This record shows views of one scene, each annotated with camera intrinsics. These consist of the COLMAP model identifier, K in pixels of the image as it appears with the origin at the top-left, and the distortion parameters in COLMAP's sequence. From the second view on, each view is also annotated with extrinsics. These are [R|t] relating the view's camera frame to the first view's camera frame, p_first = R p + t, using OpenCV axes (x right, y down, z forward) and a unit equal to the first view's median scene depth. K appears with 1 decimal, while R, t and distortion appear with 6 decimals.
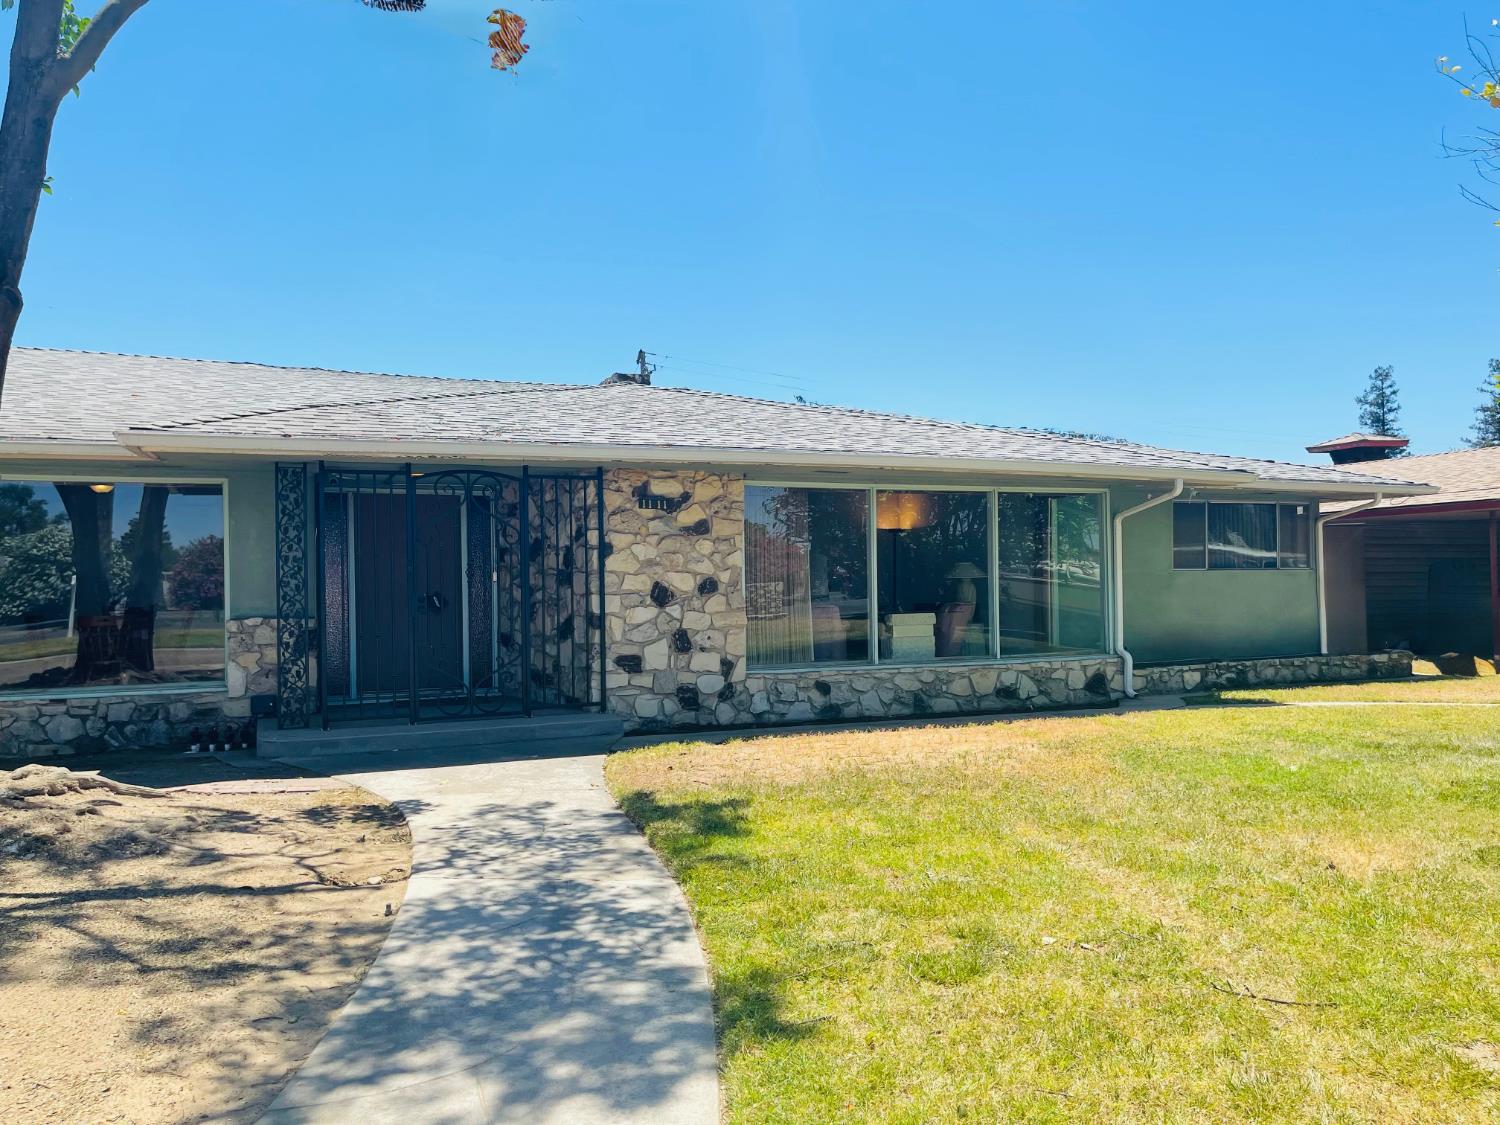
lens RADIAL K [[1146.5, 0, 752.2], [0, 1146.5, 562.0], [0, 0, 1]] dist [0.060791, -0.026363]
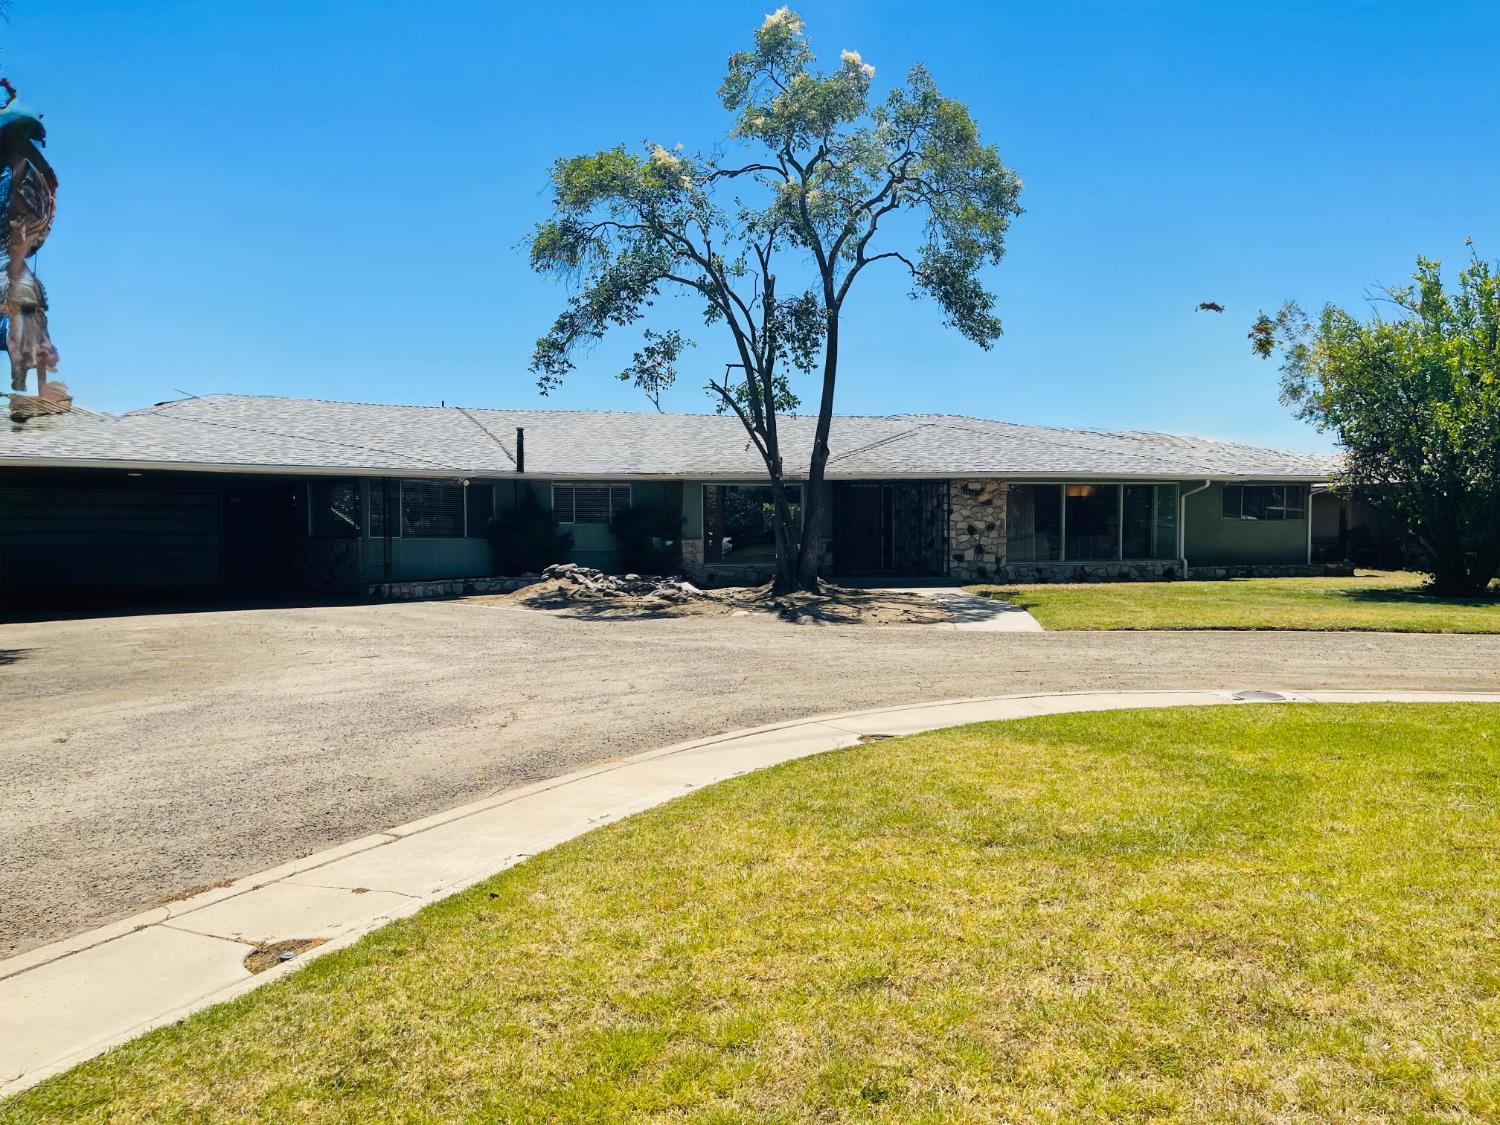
lens RADIAL K [[1146.5, 0, 740.4], [0, 1146.5, 567.0], [0, 0, 1]] dist [0.060791, -0.026363]
pose [[0.984780, 0.014287, -0.173216, -0.136715], [-0.005026, 0.998540, 0.053787, -0.021480], [0.173731, -0.052098, 0.983414, -1.464578]]
